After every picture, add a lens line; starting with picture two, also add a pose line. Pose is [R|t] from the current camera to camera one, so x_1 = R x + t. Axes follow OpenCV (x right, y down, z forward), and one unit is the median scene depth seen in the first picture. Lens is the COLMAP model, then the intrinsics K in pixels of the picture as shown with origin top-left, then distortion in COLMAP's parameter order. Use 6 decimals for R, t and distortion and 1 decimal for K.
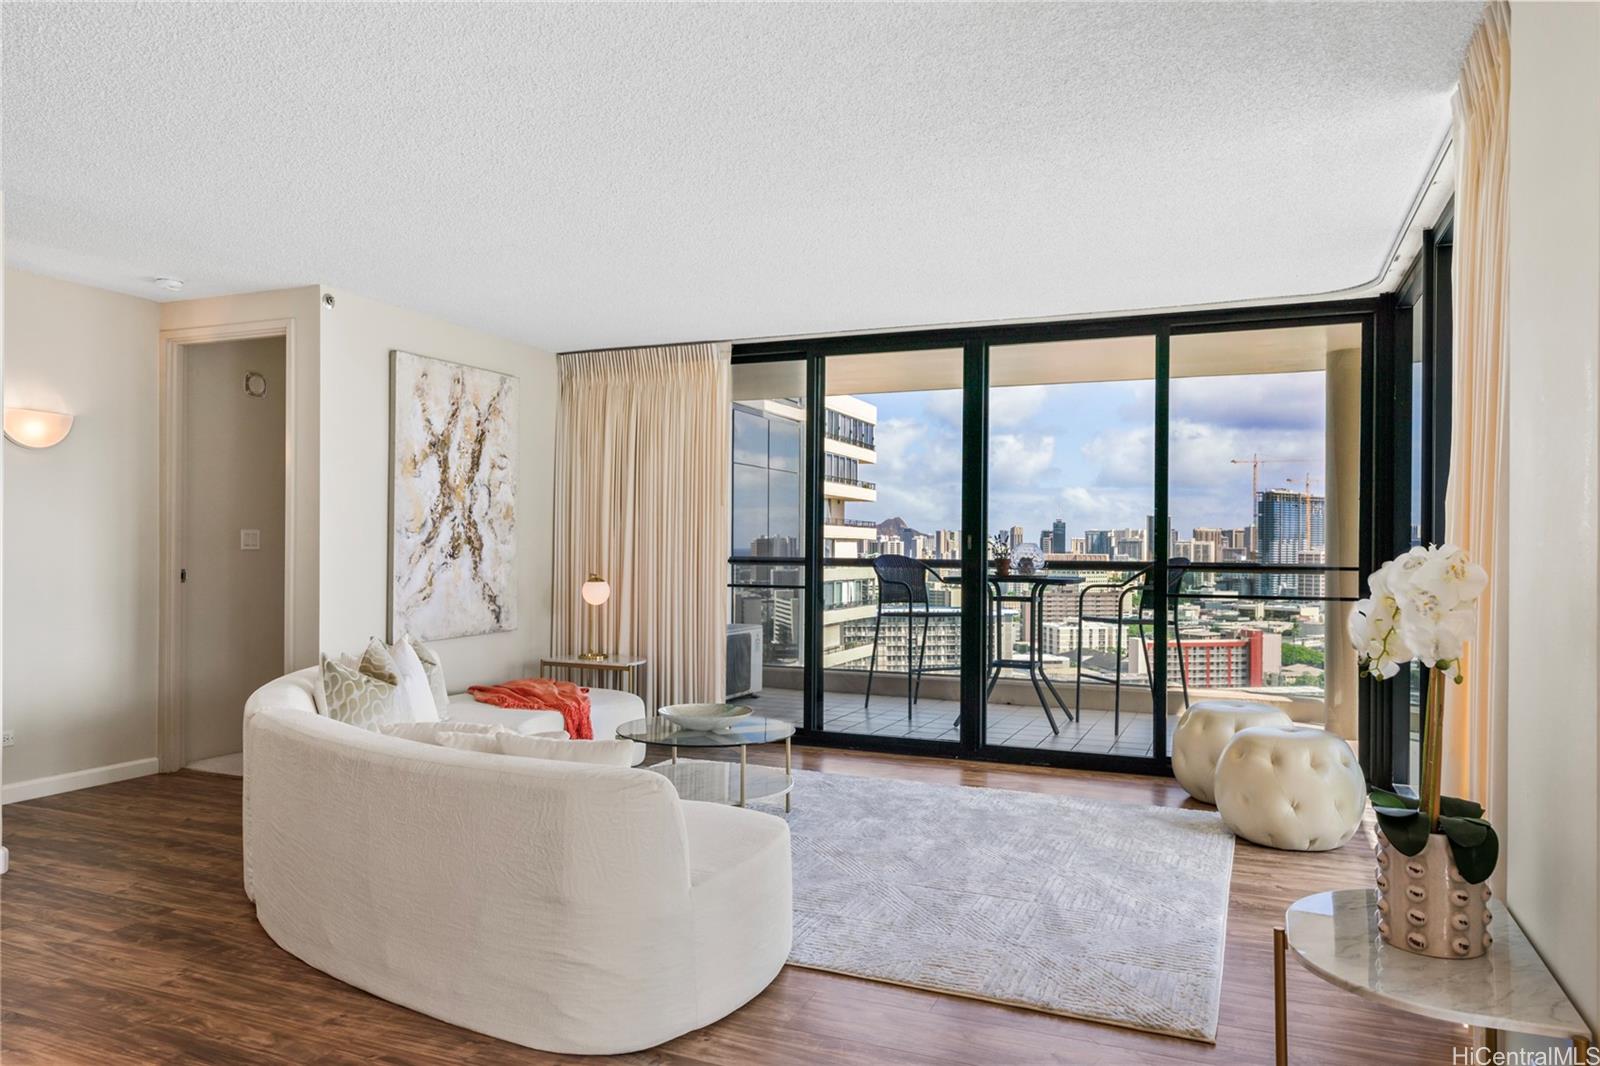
lens RADIAL K [[1040.3, 0, 798.3], [0, 1040.3, 536.8], [0, 0, 1]] dist [0.025953, -0.000817]
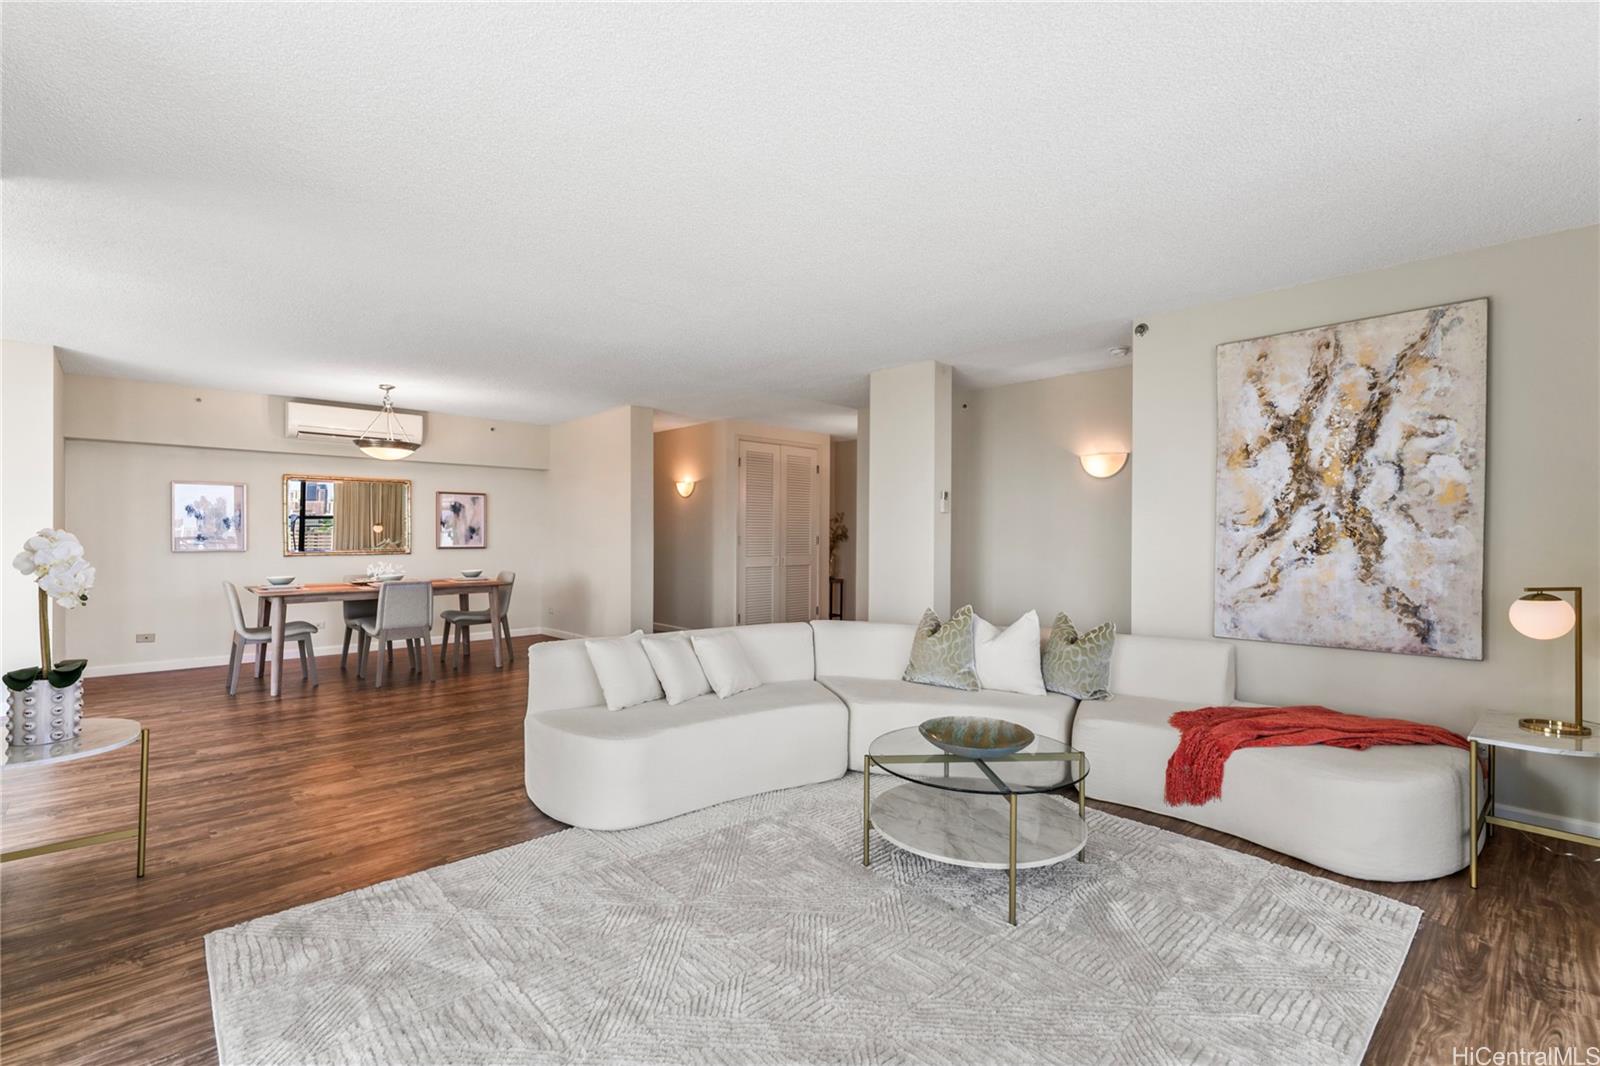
lens RADIAL K [[724.4, 0, 795.6], [0, 724.4, 531.5], [0, 0, 1]] dist [0.013002, 0.000481]
pose [[-0.375394, -0.010434, -0.926806, 0.381079], [0.001045, 0.999931, -0.011680, 0.008661], [0.926865, -0.005353, -0.375358, 0.806534]]
